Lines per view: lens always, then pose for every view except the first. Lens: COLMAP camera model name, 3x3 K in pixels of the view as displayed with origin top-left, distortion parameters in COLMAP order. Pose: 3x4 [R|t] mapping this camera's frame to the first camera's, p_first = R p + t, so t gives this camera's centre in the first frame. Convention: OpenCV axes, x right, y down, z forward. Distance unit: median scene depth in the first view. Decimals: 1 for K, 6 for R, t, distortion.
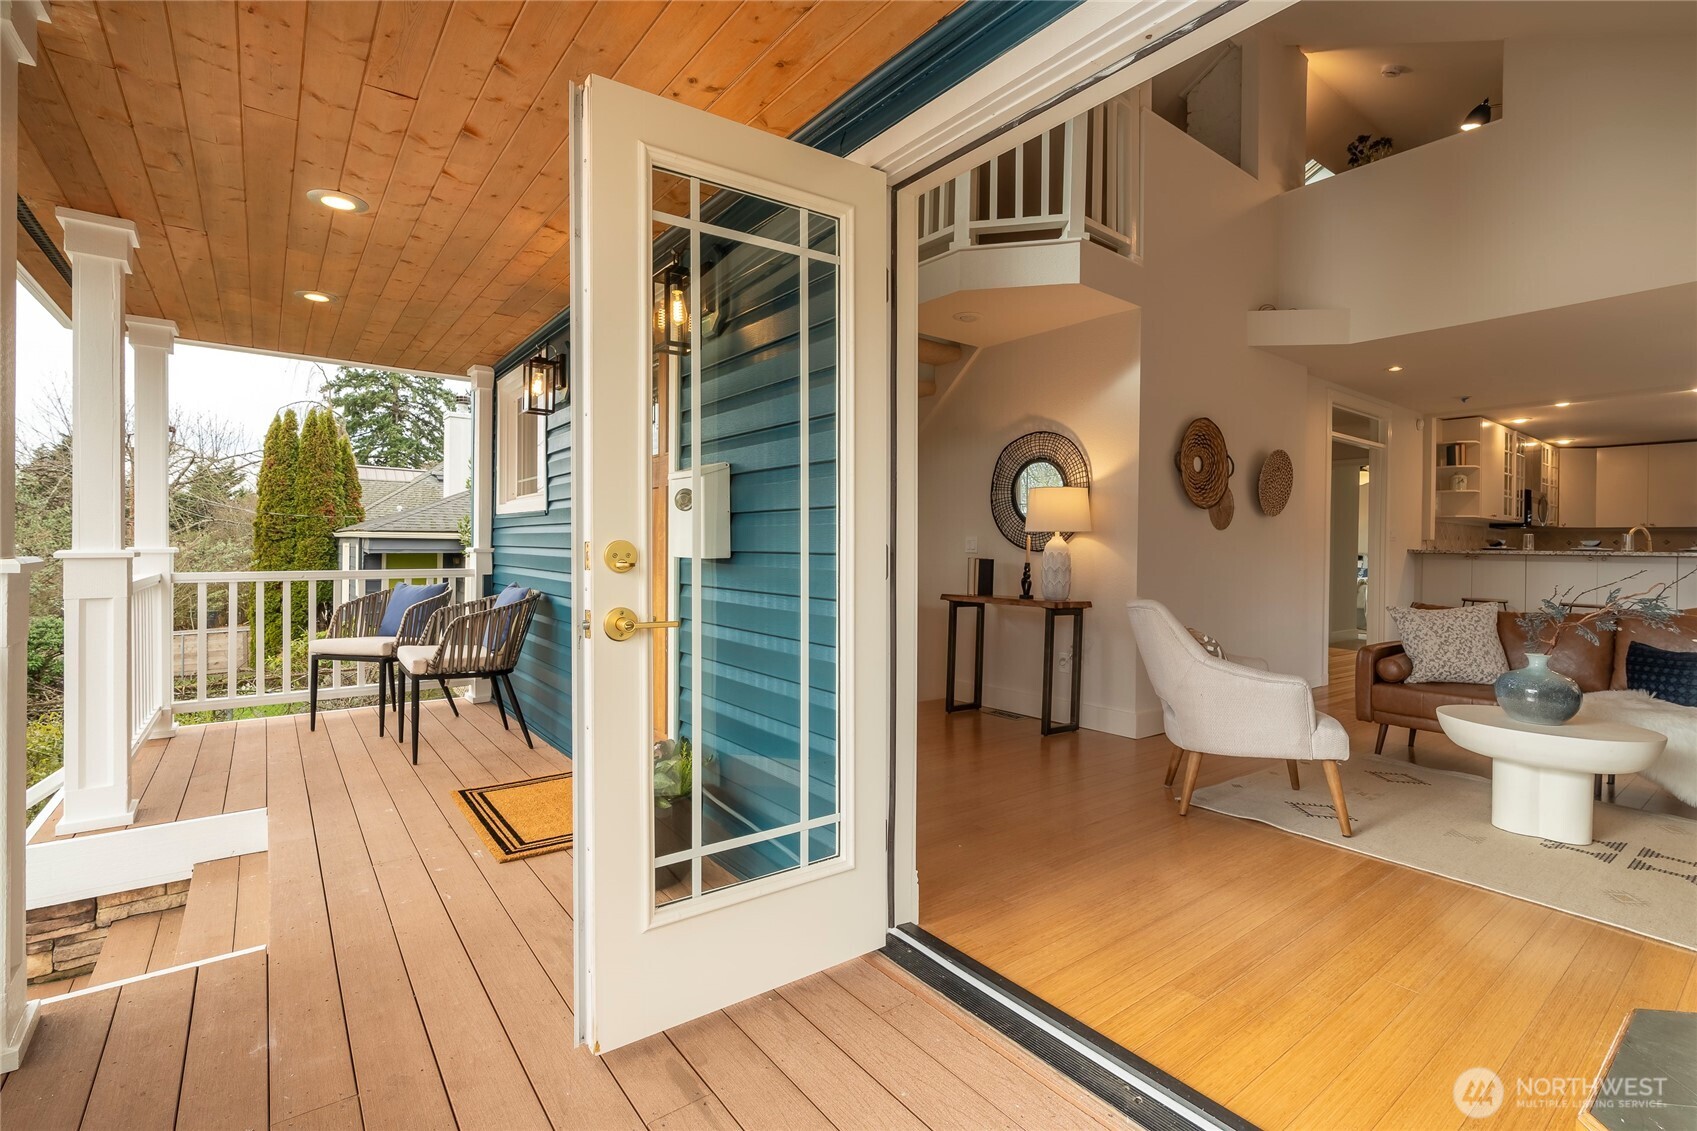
lens RADIAL K [[772.9, 0, 858.6], [0, 772.9, 559.7], [0, 0, 1]] dist [-0.012673, 0.002978]
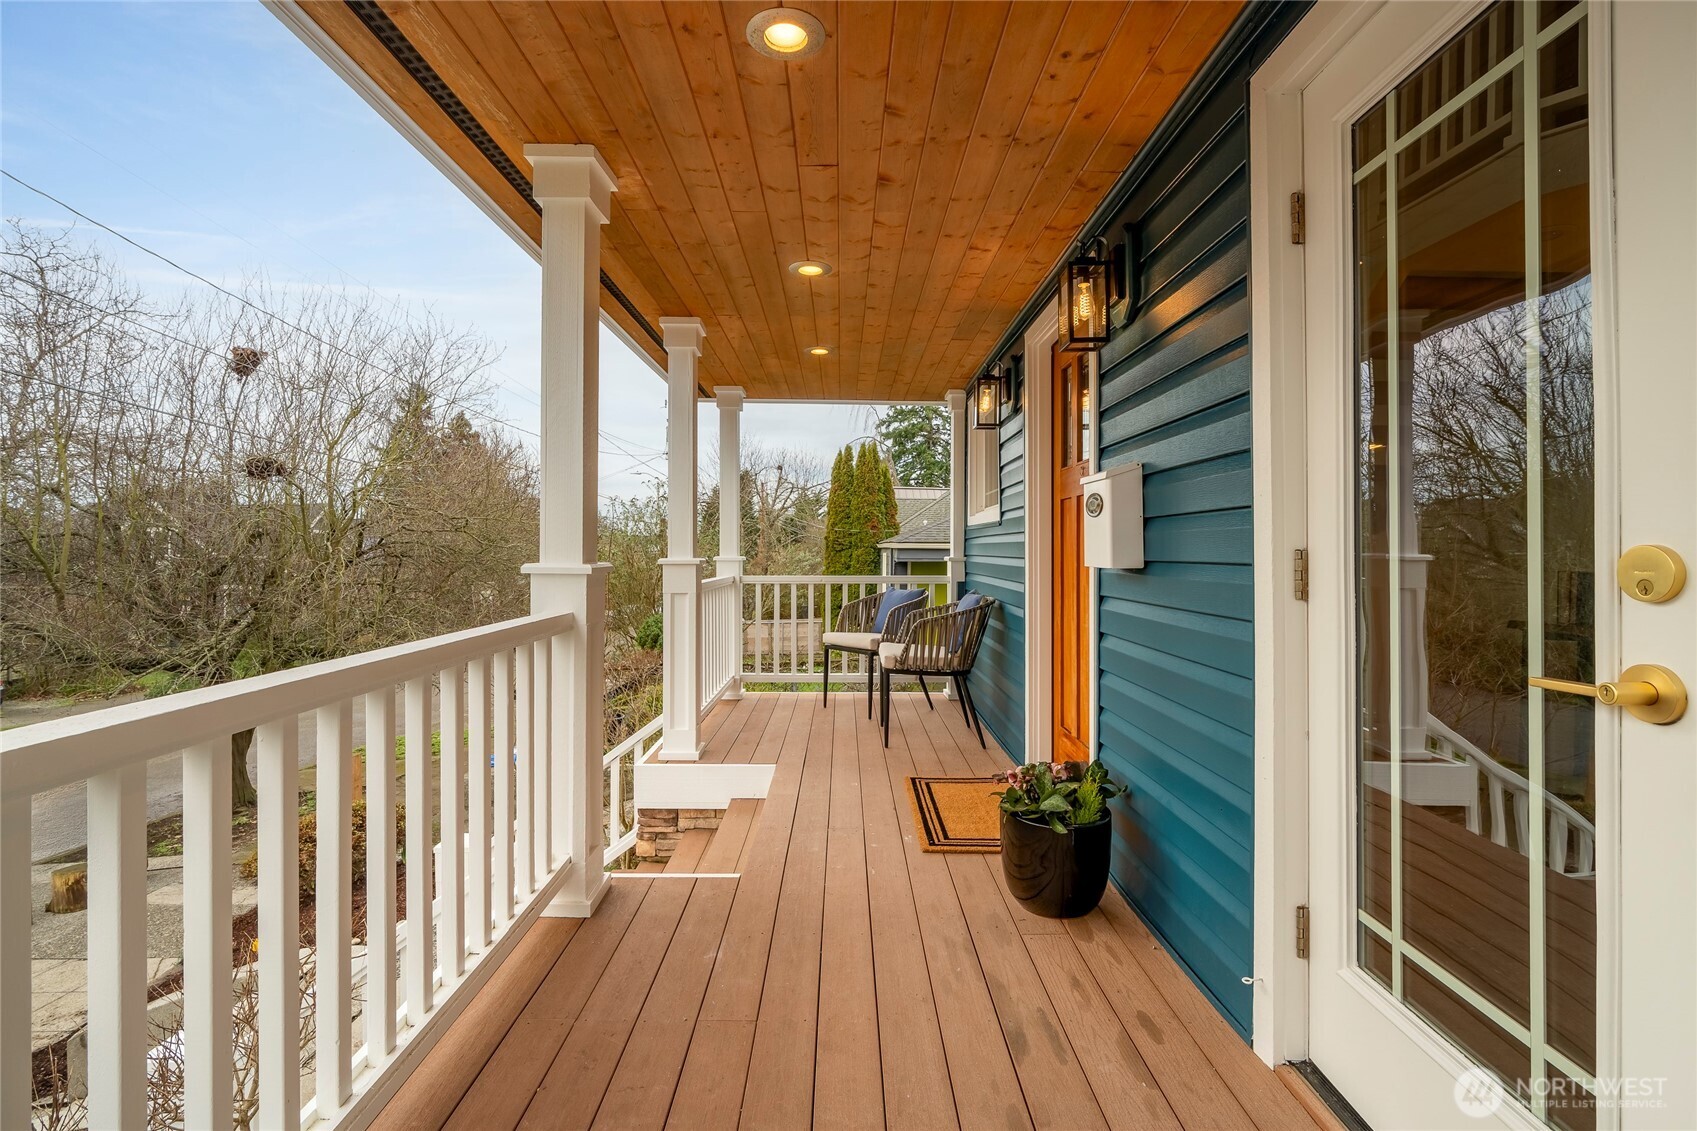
lens RADIAL K [[772.9, 0, 844.8], [0, 772.9, 555.9], [0, 0, 1]] dist [-0.012673, 0.002978]
pose [[0.789397, -0.000411, -0.613882, 0.080581], [-0.009867, 0.999862, -0.013357, -0.000833], [0.613803, 0.016601, 0.789284, 0.062601]]
